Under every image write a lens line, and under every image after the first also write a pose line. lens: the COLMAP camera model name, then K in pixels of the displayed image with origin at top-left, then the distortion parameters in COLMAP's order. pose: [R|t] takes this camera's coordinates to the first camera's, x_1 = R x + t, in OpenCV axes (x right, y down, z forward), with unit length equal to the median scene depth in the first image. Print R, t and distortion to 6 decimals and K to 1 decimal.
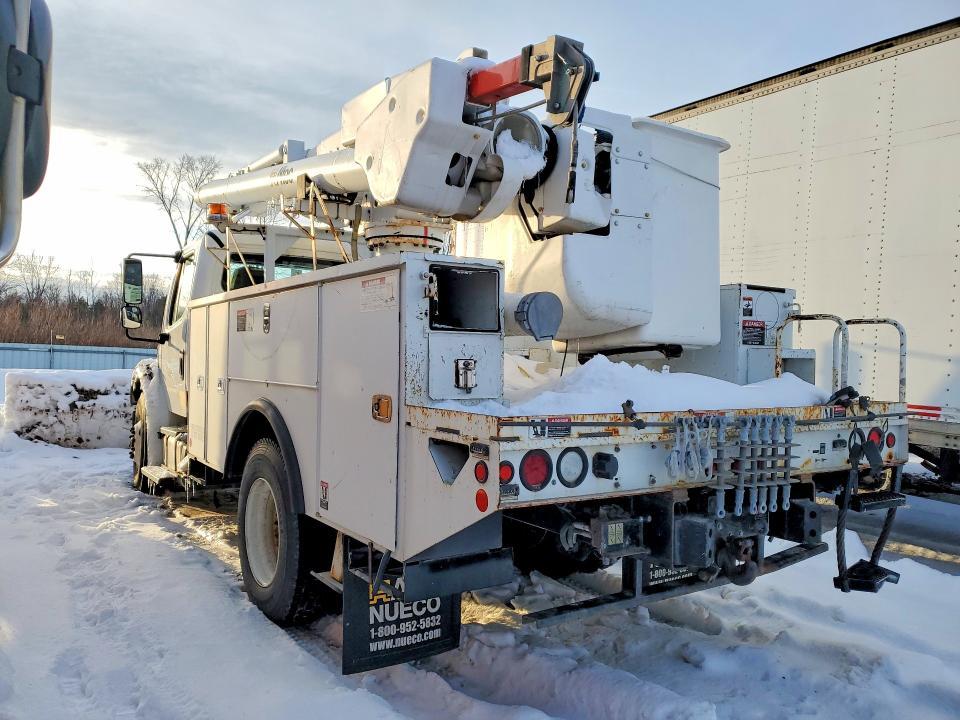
lens RADIAL K [[746.1, 0, 480.0], [0, 746.1, 360.0], [0, 0, 1]] dist [0.031282, -0.004978]
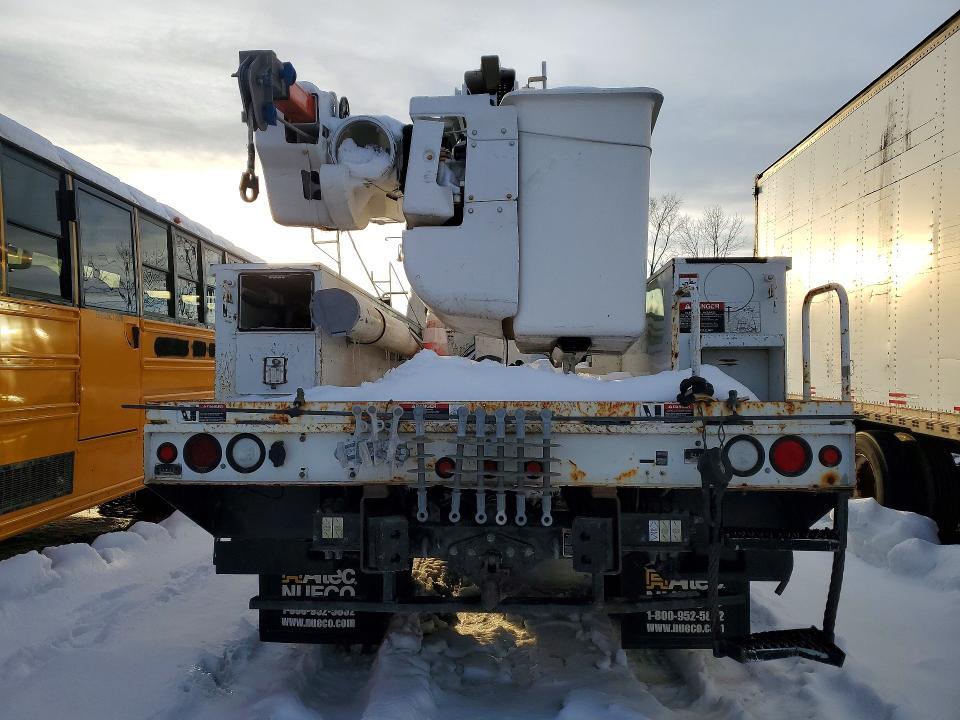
lens RADIAL K [[746.1, 0, 480.0], [0, 746.1, 360.0], [0, 0, 1]] dist [0.031282, -0.004978]
pose [[0.803248, -0.037304, -0.594475, 0.888342], [0.012257, 0.998861, -0.046117, 0.058189], [0.595518, 0.029757, 0.802790, 0.311979]]
